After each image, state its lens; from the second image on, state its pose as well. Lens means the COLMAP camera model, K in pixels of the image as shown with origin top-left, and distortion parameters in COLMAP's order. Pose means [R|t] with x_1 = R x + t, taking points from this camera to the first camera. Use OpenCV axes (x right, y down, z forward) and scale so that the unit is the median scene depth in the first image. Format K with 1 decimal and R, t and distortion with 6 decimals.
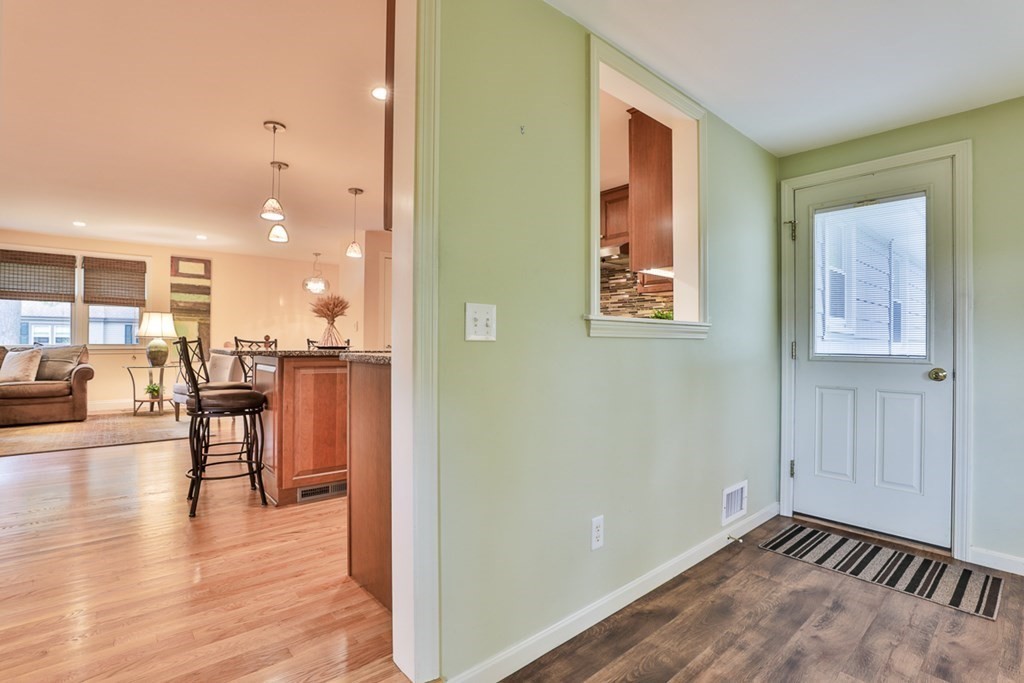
lens RADIAL K [[485.2, 0, 510.4], [0, 485.2, 341.1], [0, 0, 1]] dist [-0.045497, 0.012770]
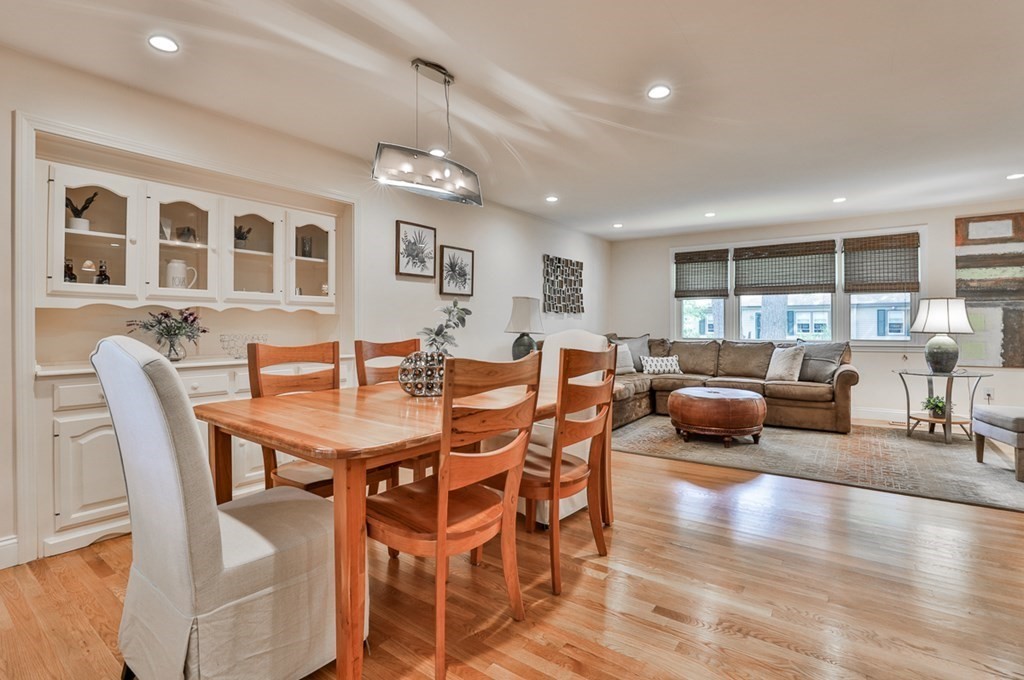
lens RADIAL K [[485.2, 0, 501.1], [0, 485.2, 326.3], [0, 0, 1]] dist [-0.045497, 0.012770]
pose [[0.218187, -0.003906, -0.975899, -0.190357], [0.008302, 0.999963, -0.002146, -0.021877], [0.975872, -0.007634, 0.218212, 0.191375]]
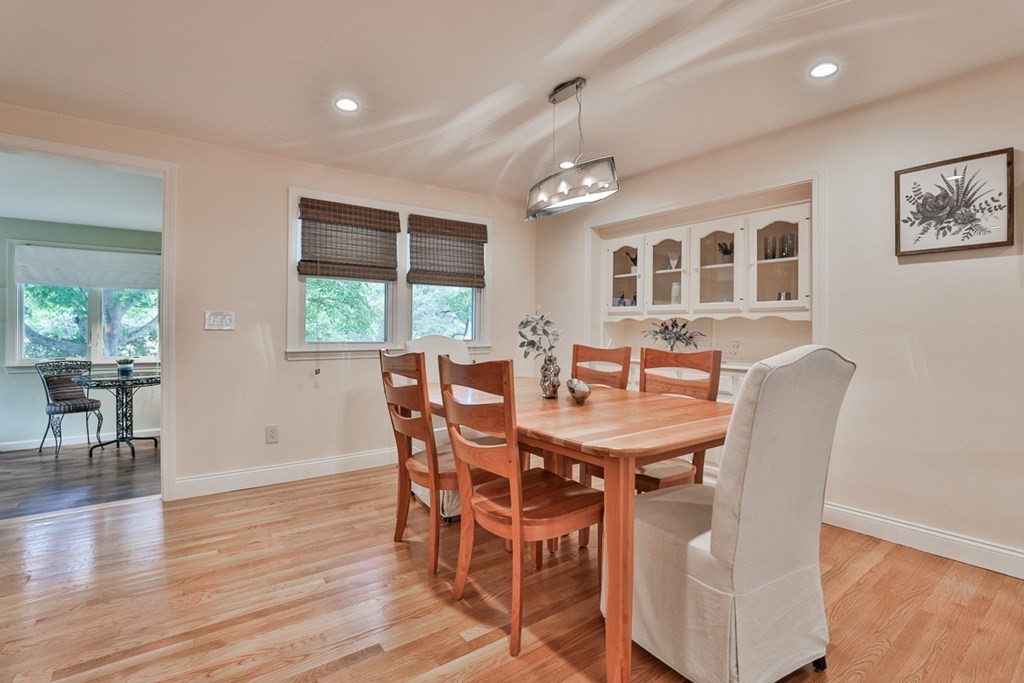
lens RADIAL K [[485.2, 0, 521.4], [0, 485.2, 332.4], [0, 0, 1]] dist [-0.045497, 0.012770]
pose [[-0.998536, -0.016496, 0.051513, -0.544310], [-0.016670, 0.999857, -0.002955, -0.021815], [-0.051457, -0.003810, -0.998668, 0.605509]]
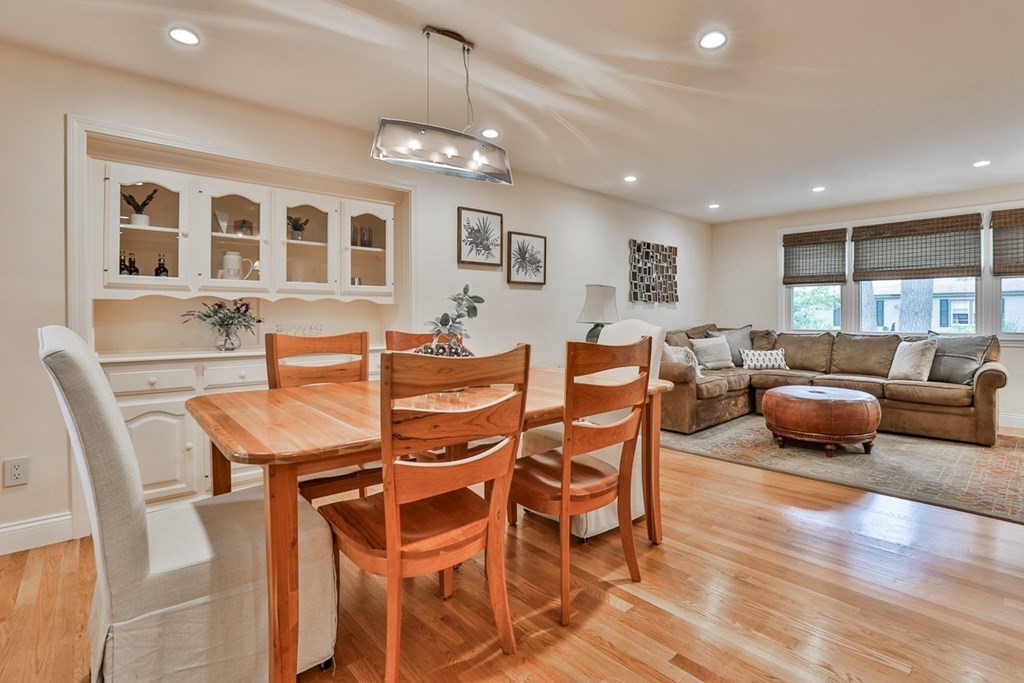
lens RADIAL K [[485.2, 0, 537.6], [0, 485.2, 318.8], [0, 0, 1]] dist [-0.045497, 0.012770]
pose [[0.048062, 0.000752, -0.998844, -0.218981], [0.007769, 0.999969, 0.001126, -0.021014], [0.998814, -0.007814, 0.048055, 0.266702]]
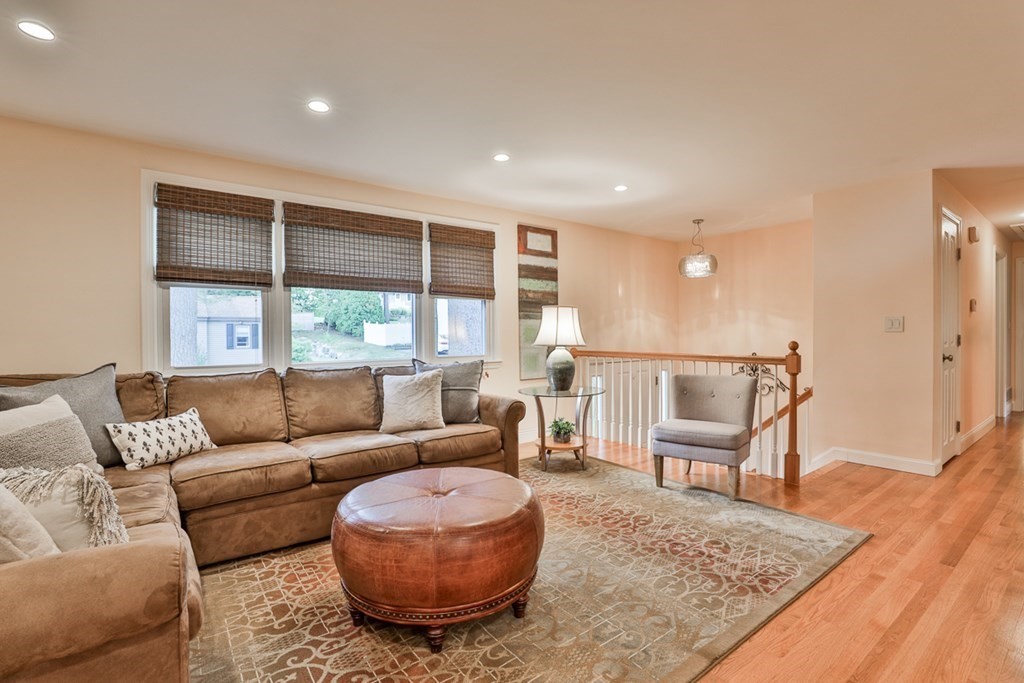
lens RADIAL K [[485.2, 0, 506.5], [0, 485.2, 326.3], [0, 0, 1]] dist [-0.045497, 0.012770]
pose [[0.997985, -0.014816, -0.061694, -0.769261], [0.013996, 0.999808, -0.013710, -0.026123], [0.061885, 0.012819, 0.998001, 0.343818]]
